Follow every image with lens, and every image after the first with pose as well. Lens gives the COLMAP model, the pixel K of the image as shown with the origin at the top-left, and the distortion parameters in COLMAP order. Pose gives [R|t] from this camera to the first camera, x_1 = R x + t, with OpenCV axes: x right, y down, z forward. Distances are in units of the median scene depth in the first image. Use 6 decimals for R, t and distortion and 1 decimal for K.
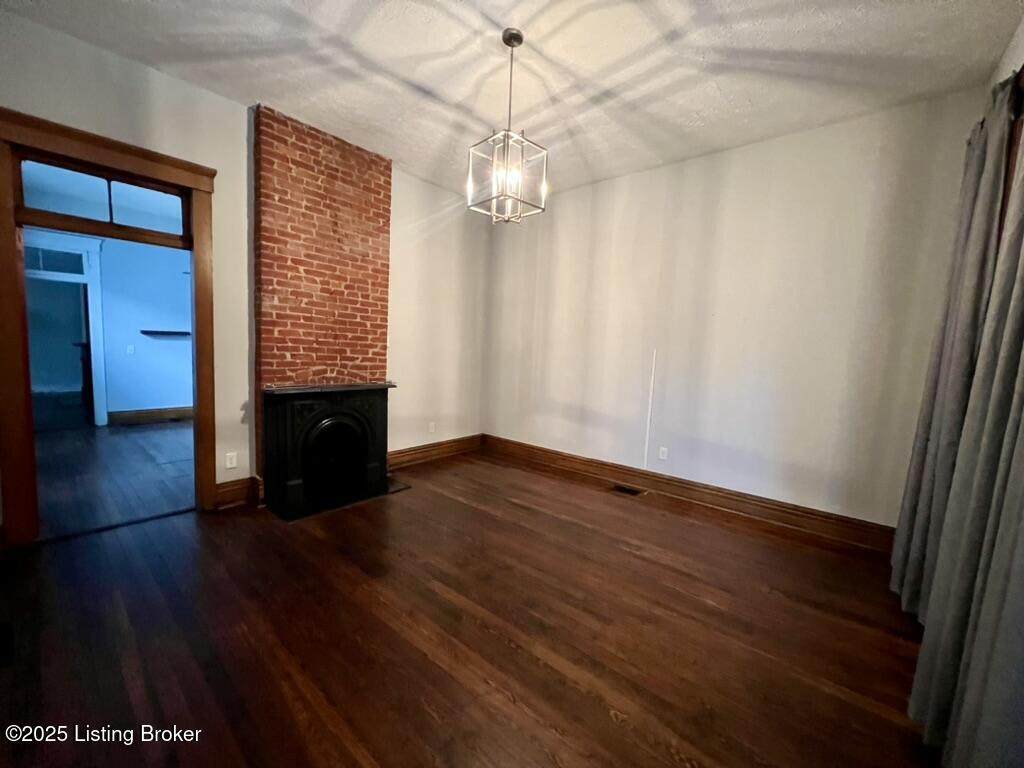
lens RADIAL K [[407.9, 0, 514.0], [0, 407.9, 386.7], [0, 0, 1]] dist [-0.000848, 0.000001]
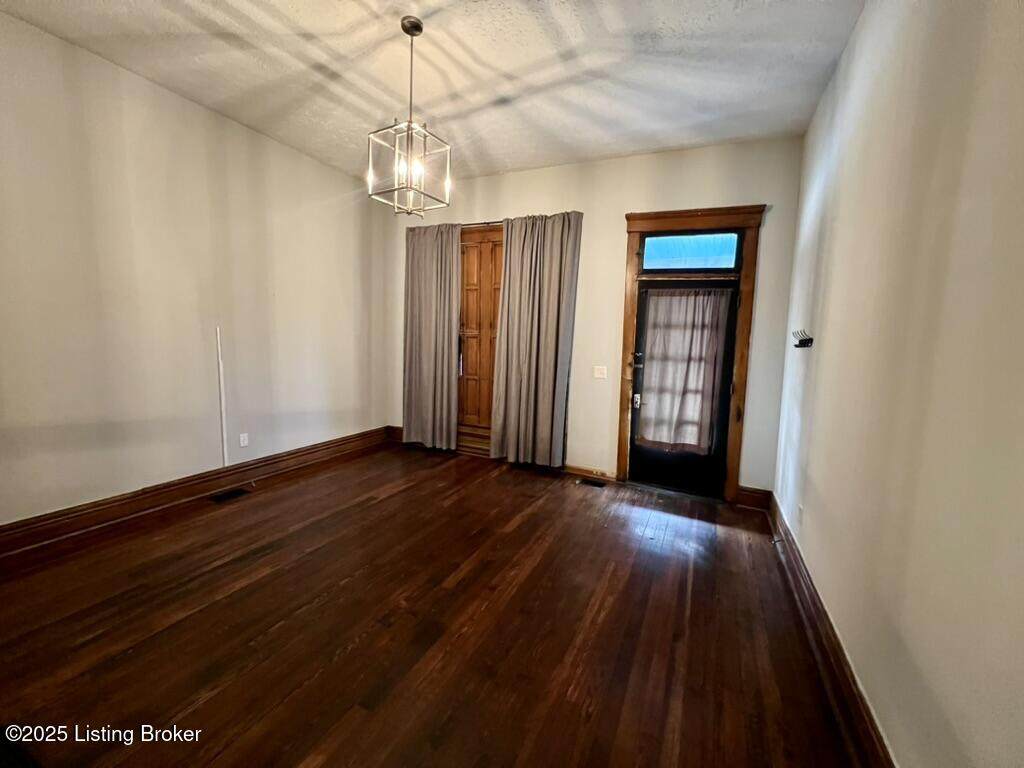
lens RADIAL K [[407.9, 0, 515.1], [0, 407.9, 383.7], [0, 0, 1]] dist [-0.000848, 0.000001]
pose [[-0.255298, -0.155567, 0.954265, -0.908070], [0.047126, 0.983796, 0.172989, -0.129200], [-0.965713, 0.089135, -0.243830, 0.853355]]
